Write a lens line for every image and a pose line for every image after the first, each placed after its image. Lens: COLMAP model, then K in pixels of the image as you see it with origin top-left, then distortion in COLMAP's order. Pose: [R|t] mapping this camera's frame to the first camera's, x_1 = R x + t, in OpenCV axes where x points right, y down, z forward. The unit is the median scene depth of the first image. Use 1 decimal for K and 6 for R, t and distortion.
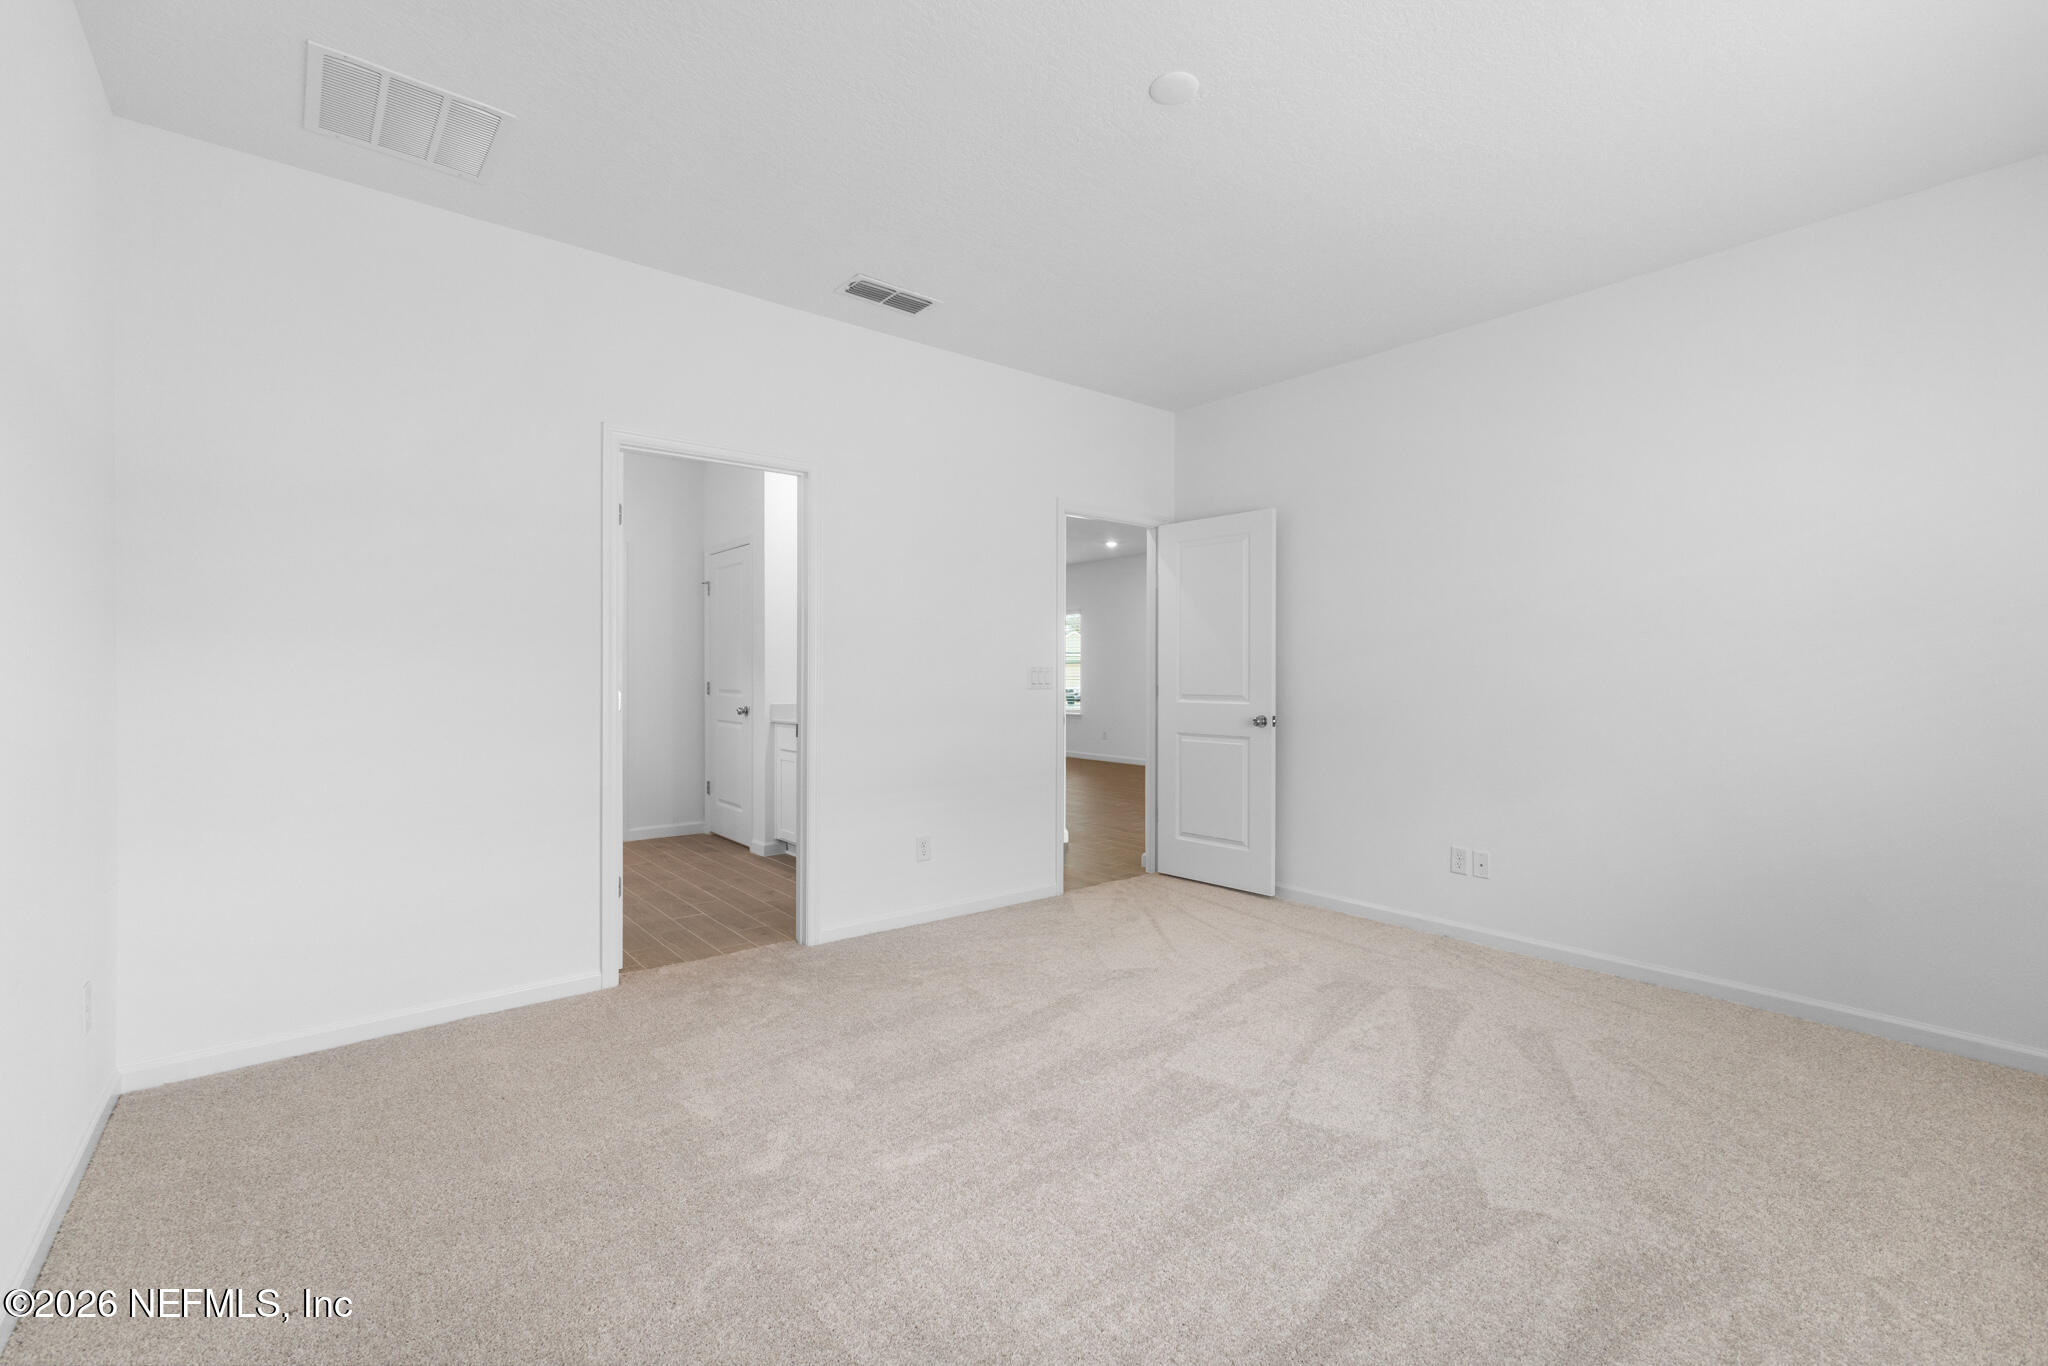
lens RADIAL K [[882.6, 0, 1026.9], [0, 882.6, 688.0], [0, 0, 1]] dist [-0.000482, -0.000002]
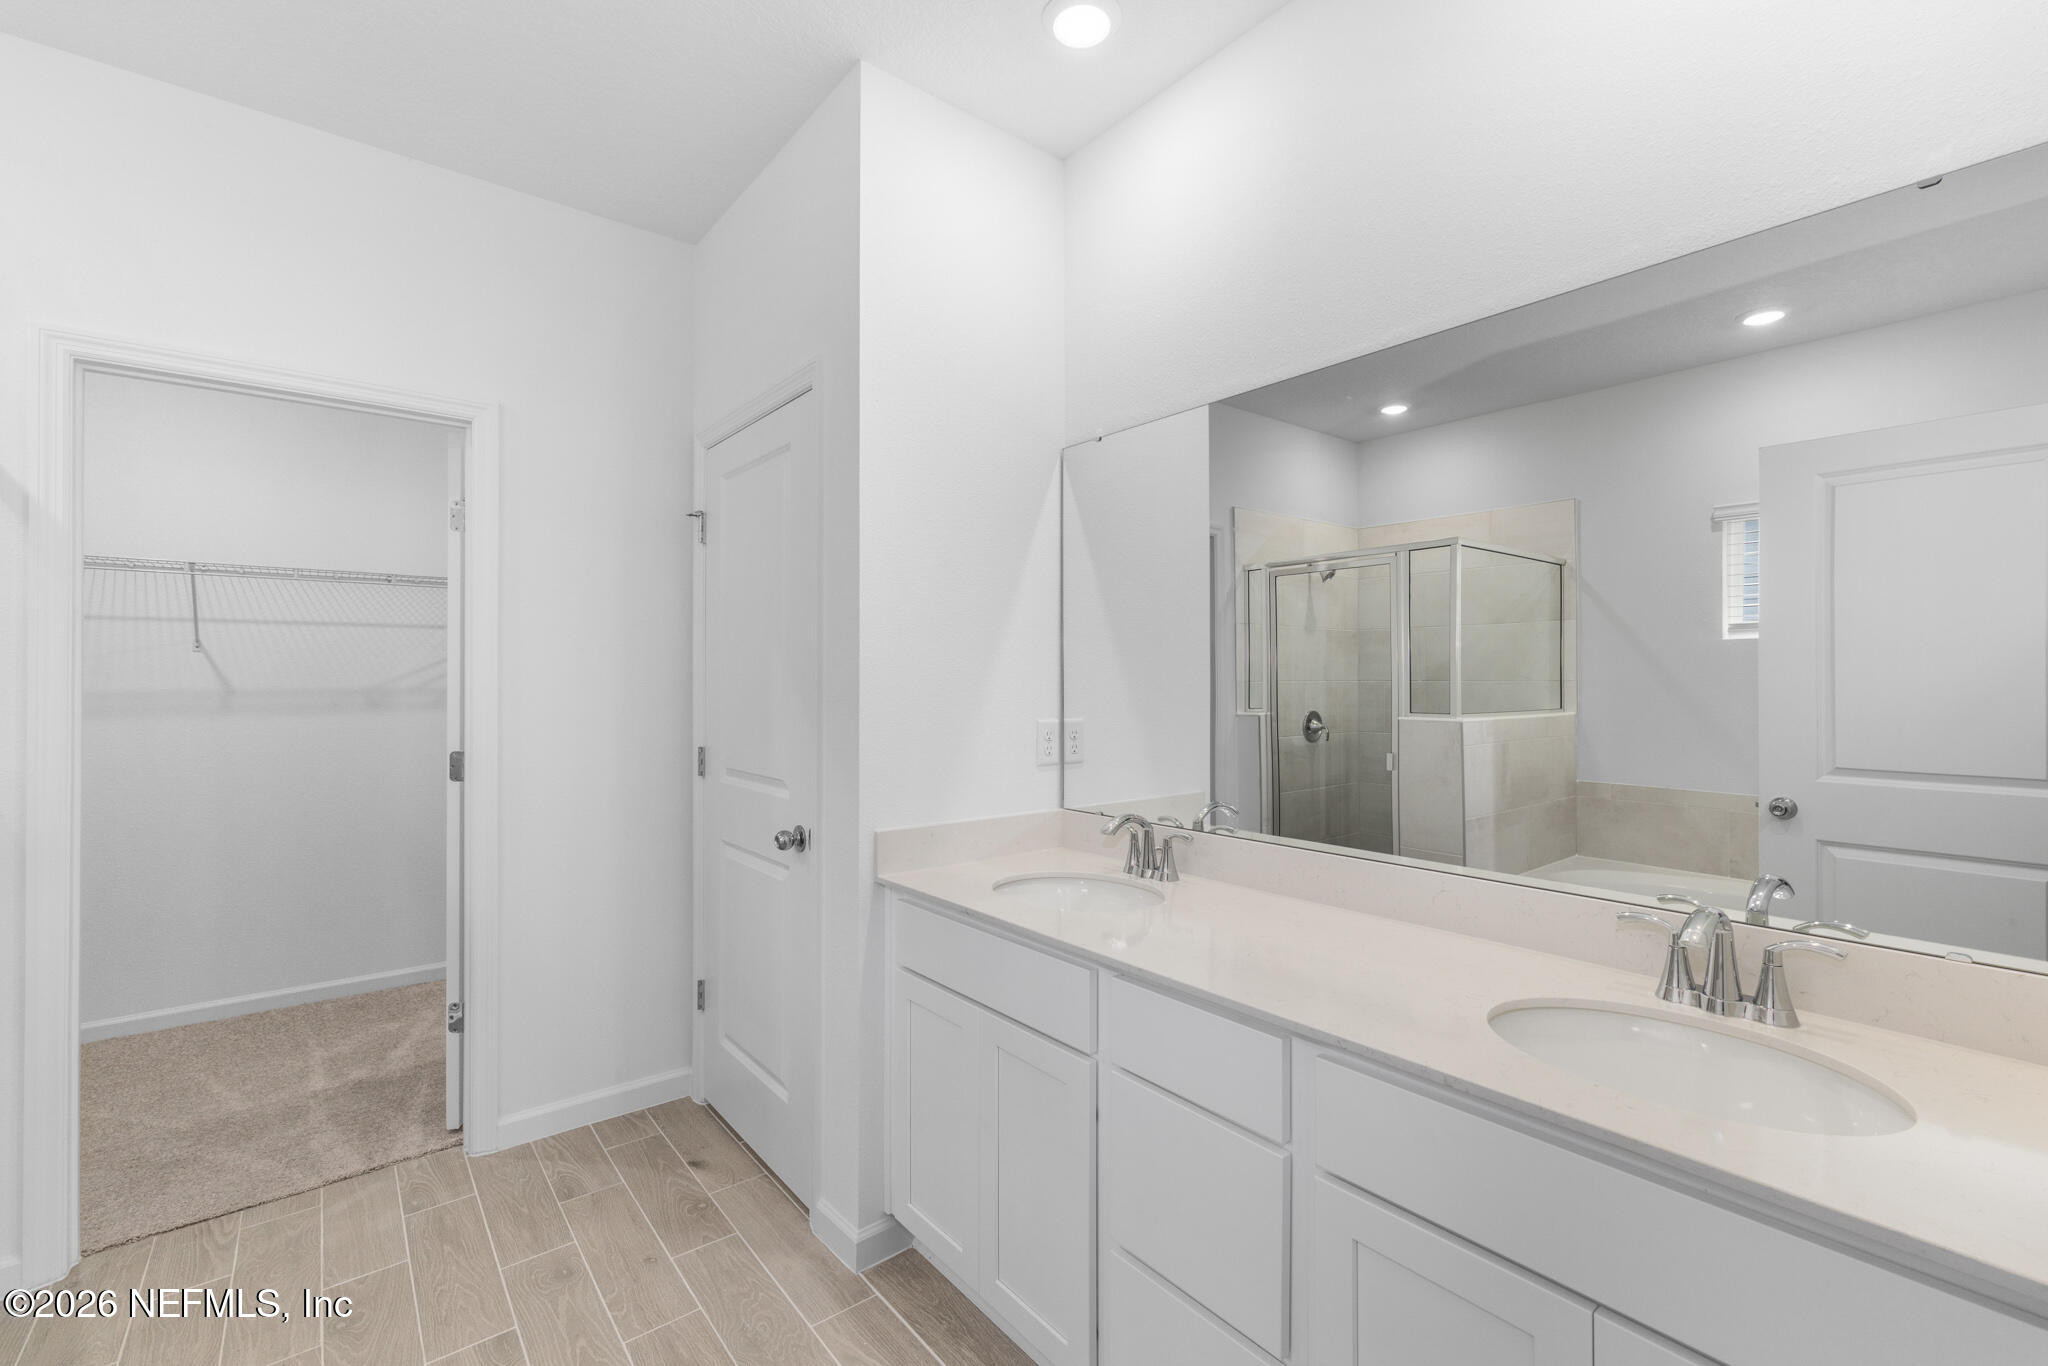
lens RADIAL K [[882.6, 0, 1018.0], [0, 882.6, 679.0], [0, 0, 1]] dist [-0.000482, -0.000002]
pose [[0.999740, -0.007383, -0.021577, -0.199588], [0.007176, 0.999928, -0.009646, -0.032829], [0.021647, 0.009489, 0.999721, 0.578656]]
